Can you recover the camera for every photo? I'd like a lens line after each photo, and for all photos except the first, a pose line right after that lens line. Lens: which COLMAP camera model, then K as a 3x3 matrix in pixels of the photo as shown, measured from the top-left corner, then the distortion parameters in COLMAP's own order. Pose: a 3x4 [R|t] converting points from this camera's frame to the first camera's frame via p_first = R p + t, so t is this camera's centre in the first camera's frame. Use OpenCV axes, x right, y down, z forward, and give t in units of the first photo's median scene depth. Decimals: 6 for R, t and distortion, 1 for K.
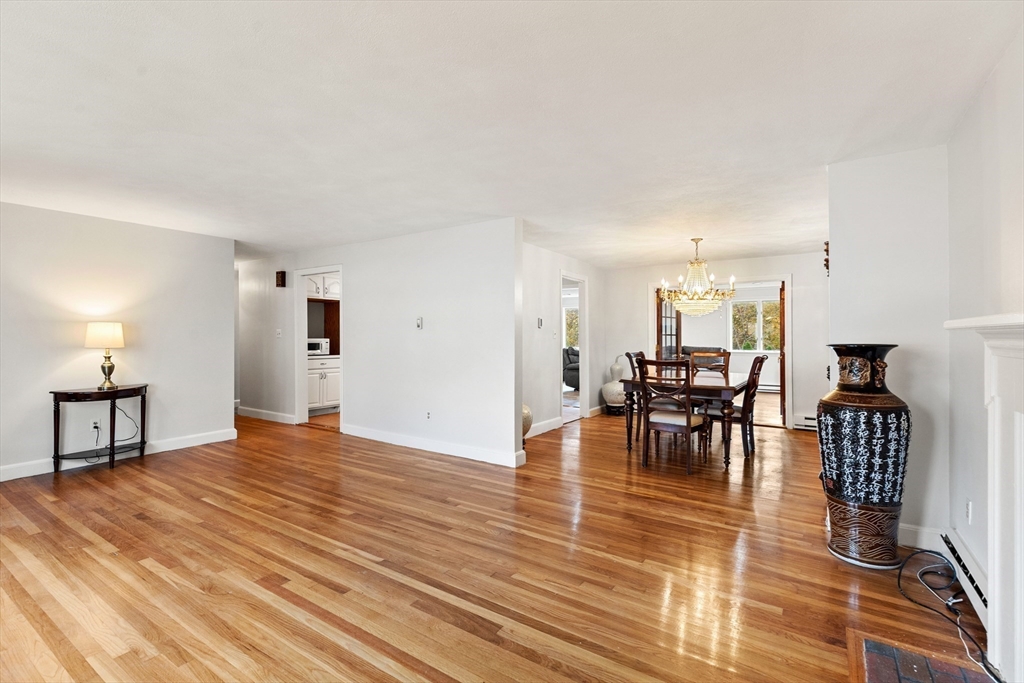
lens RADIAL K [[471.3, 0, 512.0], [0, 471.3, 341.5], [0, 0, 1]] dist [0.011479, -0.000226]
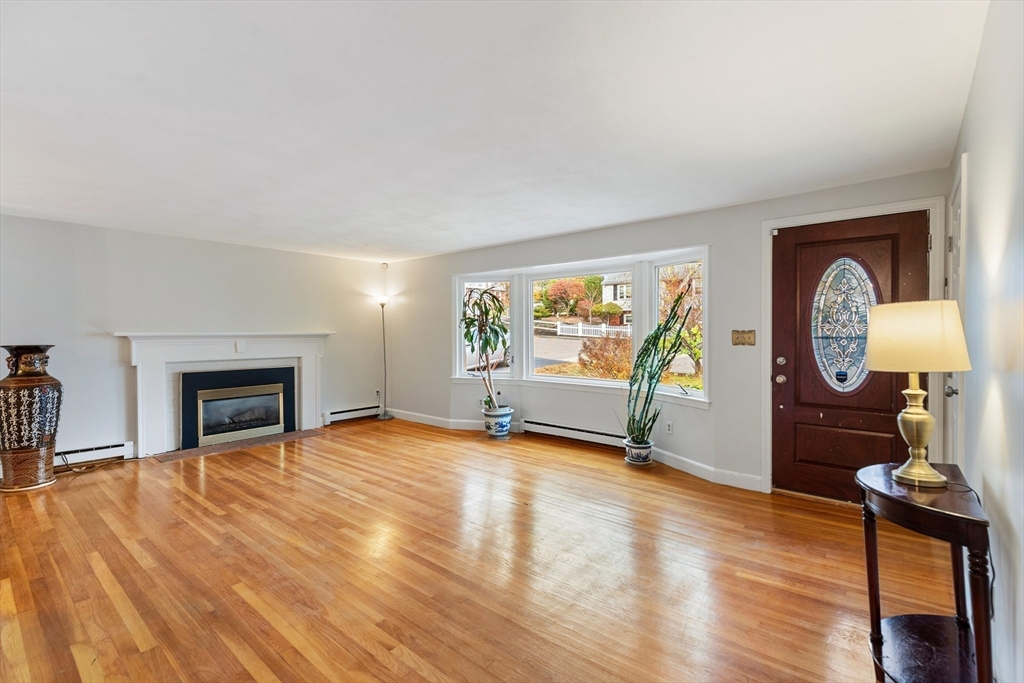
lens RADIAL K [[471.3, 0, 512.0], [0, 471.3, 341.5], [0, 0, 1]] dist [0.011479, -0.000226]
pose [[-0.992977, 0.009267, 0.117948, -0.963251], [0.011674, 0.999737, 0.019732, -0.022358], [-0.117734, 0.020970, -0.992824, 2.305770]]
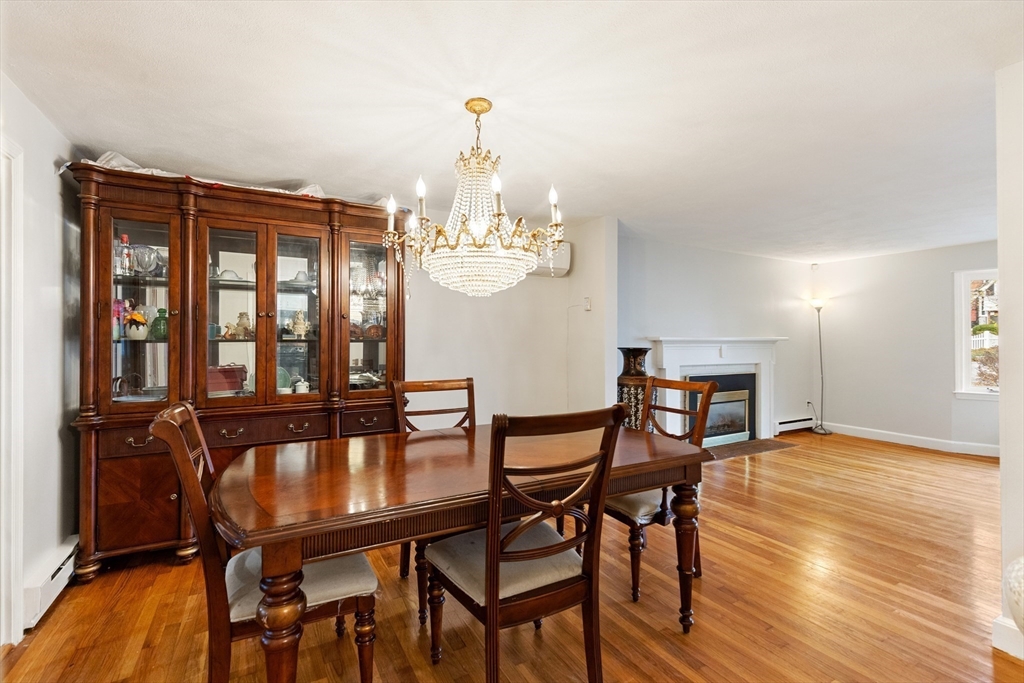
lens RADIAL K [[471.3, 0, 512.0], [0, 471.3, 341.5], [0, 0, 1]] dist [0.011479, -0.000226]
pose [[-0.893178, 0.002494, 0.449696, 0.372043], [0.003480, 0.999993, 0.001366, -0.023155], [-0.449690, 0.002785, -0.893180, 2.660087]]
